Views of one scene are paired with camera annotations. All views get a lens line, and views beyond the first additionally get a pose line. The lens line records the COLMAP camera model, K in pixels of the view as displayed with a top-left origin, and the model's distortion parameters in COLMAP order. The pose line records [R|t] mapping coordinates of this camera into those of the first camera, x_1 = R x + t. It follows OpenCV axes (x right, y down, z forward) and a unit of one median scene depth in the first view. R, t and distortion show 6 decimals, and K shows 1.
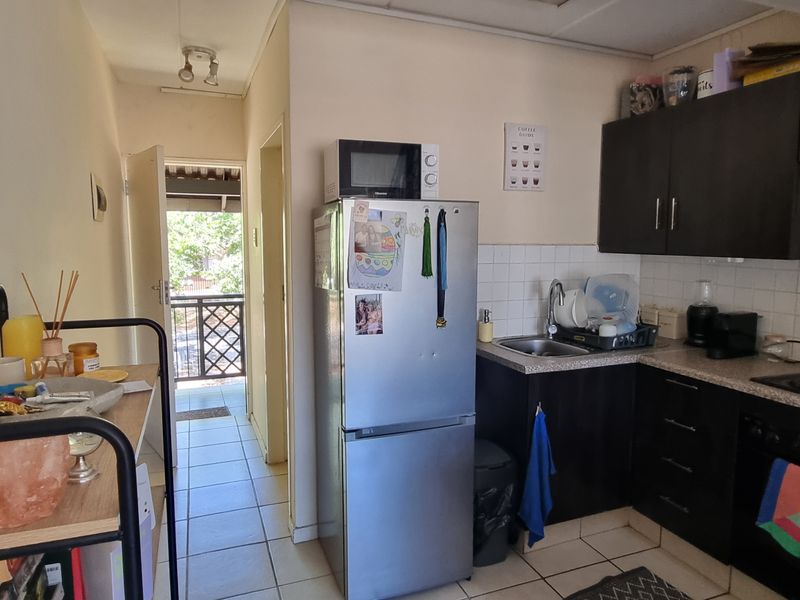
lens RADIAL K [[539.3, 0, 404.2], [0, 539.3, 298.2], [0, 0, 1]] dist [-0.000225, -0.001492]
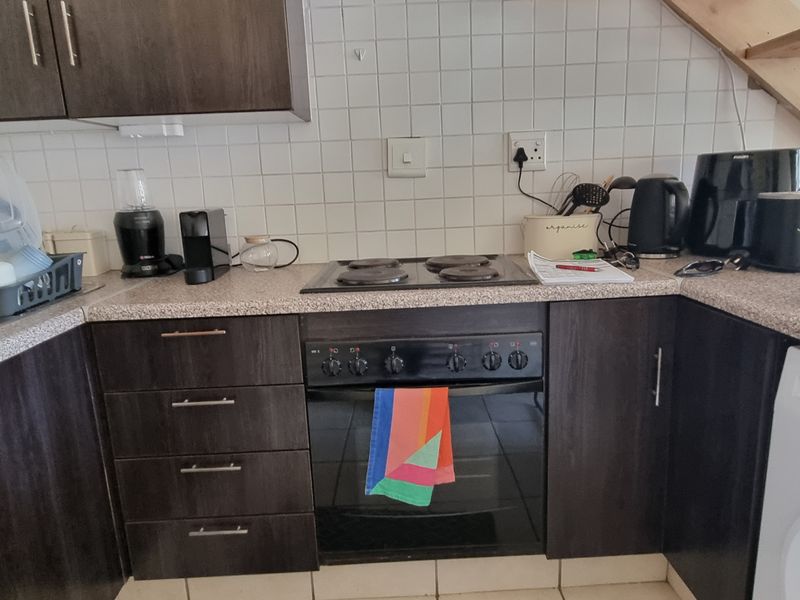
lens RADIAL K [[539.3, 0, 404.2], [0, 539.3, 298.2], [0, 0, 1]] dist [-0.000225, -0.001492]
pose [[0.344046, -0.214542, 0.914114, 0.081301], [0.144193, 0.974070, 0.174343, 0.054901], [-0.927815, 0.071827, 0.366060, 0.564914]]
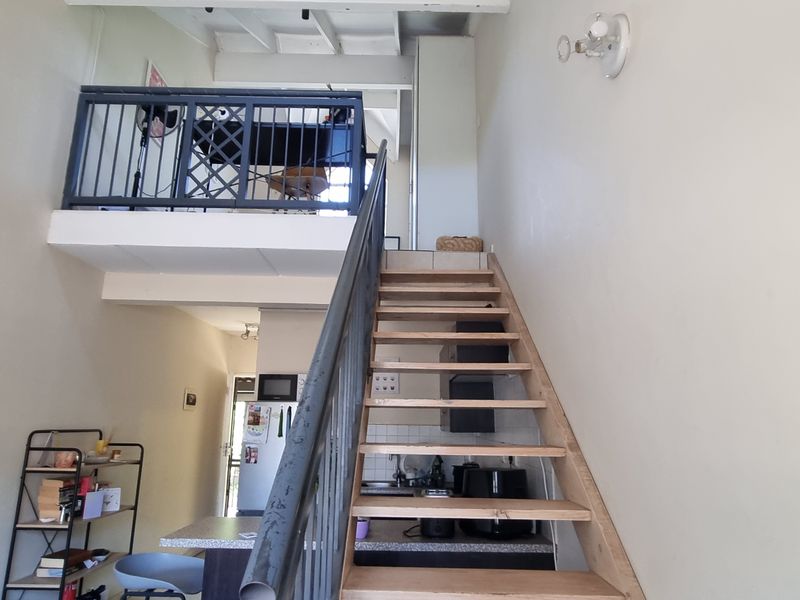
lens RADIAL K [[539.3, 0, 404.2], [0, 539.3, 298.2], [0, 0, 1]] dist [-0.000225, -0.001492]
pose [[0.932348, -0.073366, -0.354041, 1.117221], [-0.050655, 0.943034, -0.328817, 0.102139], [0.357997, 0.324505, 0.875519, -0.755991]]
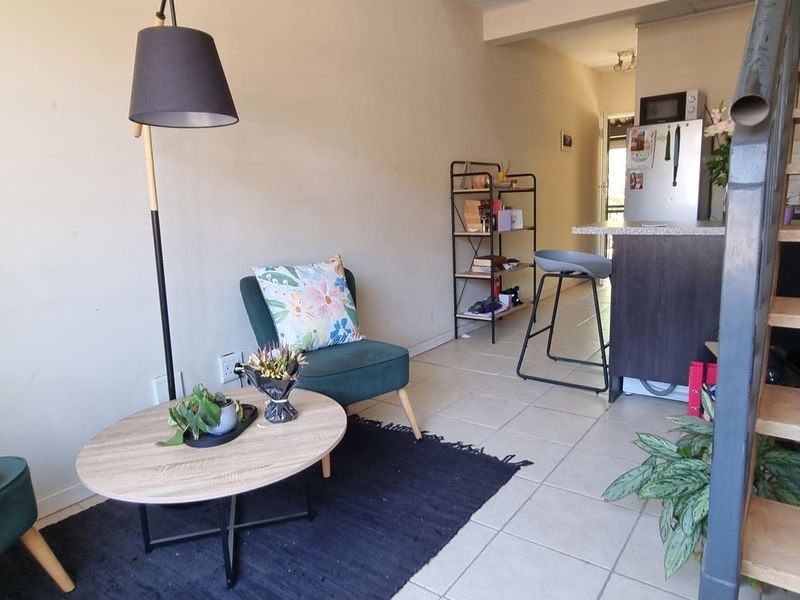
lens RADIAL K [[539.3, 0, 404.2], [0, 539.3, 298.2], [0, 0, 1]] dist [-0.000225, -0.001492]
pose [[0.537556, 0.126791, -0.833641, 1.098281], [-0.051668, 0.991726, 0.117518, 0.249342], [0.841644, -0.020100, 0.539659, -0.824480]]
